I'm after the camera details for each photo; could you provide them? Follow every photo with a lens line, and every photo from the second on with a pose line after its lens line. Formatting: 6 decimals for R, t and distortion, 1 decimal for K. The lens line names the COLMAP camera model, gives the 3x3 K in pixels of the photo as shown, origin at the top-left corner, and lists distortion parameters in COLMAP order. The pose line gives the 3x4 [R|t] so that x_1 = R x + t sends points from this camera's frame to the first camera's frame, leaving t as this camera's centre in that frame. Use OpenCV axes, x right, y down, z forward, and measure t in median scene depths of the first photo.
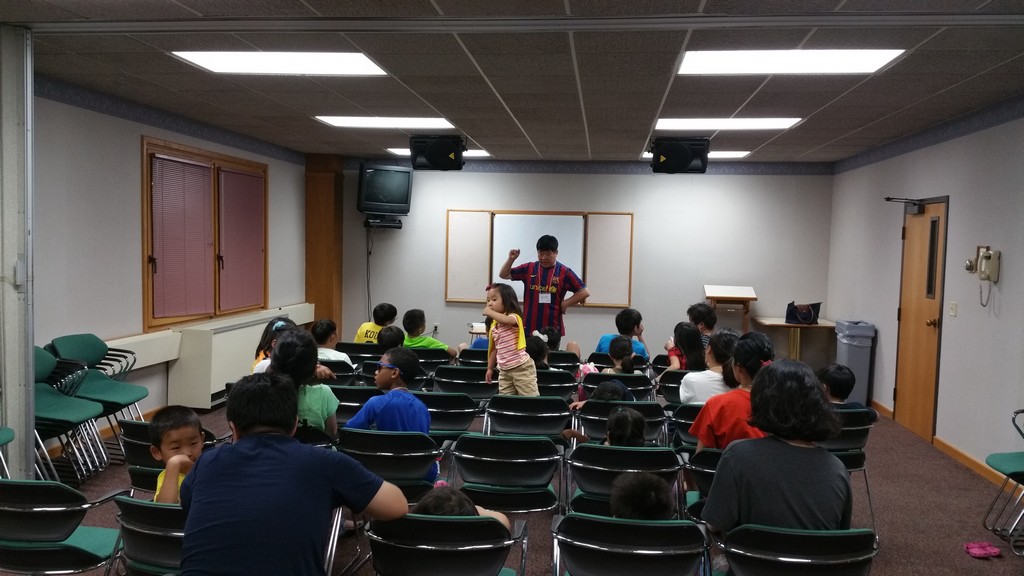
lens RADIAL K [[843.9, 0, 512.0], [0, 843.9, 288.0], [0, 0, 1]] dist [0.152159, -0.269552]
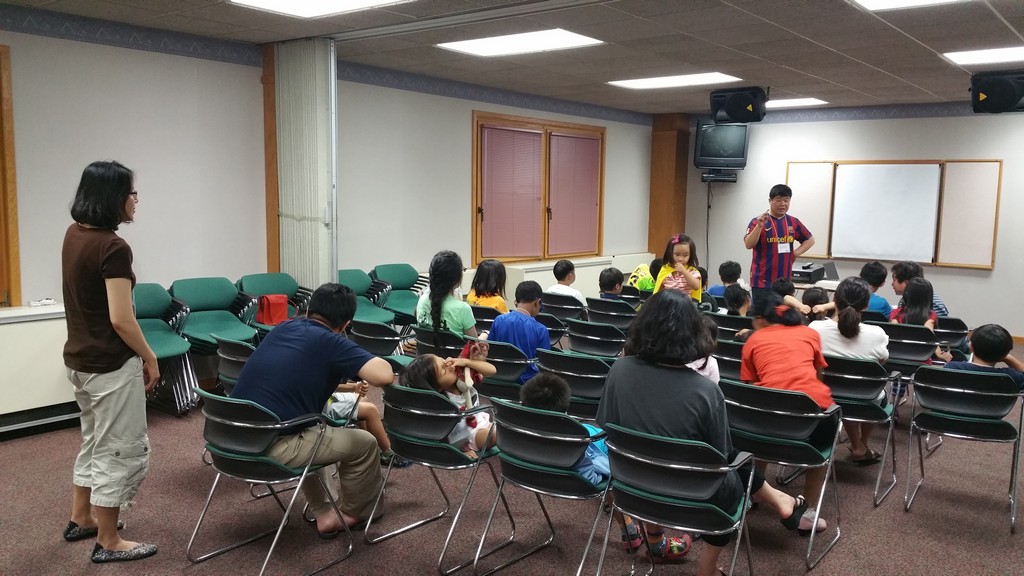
lens RADIAL K [[843.9, 0, 512.0], [0, 843.9, 288.0], [0, 0, 1]] dist [0.152159, -0.269552]
pose [[0.841796, 0.053410, -0.537147, 0.251139], [-0.028168, 0.998084, 0.055098, 0.009540], [0.539061, -0.031251, 0.841687, -0.014503]]
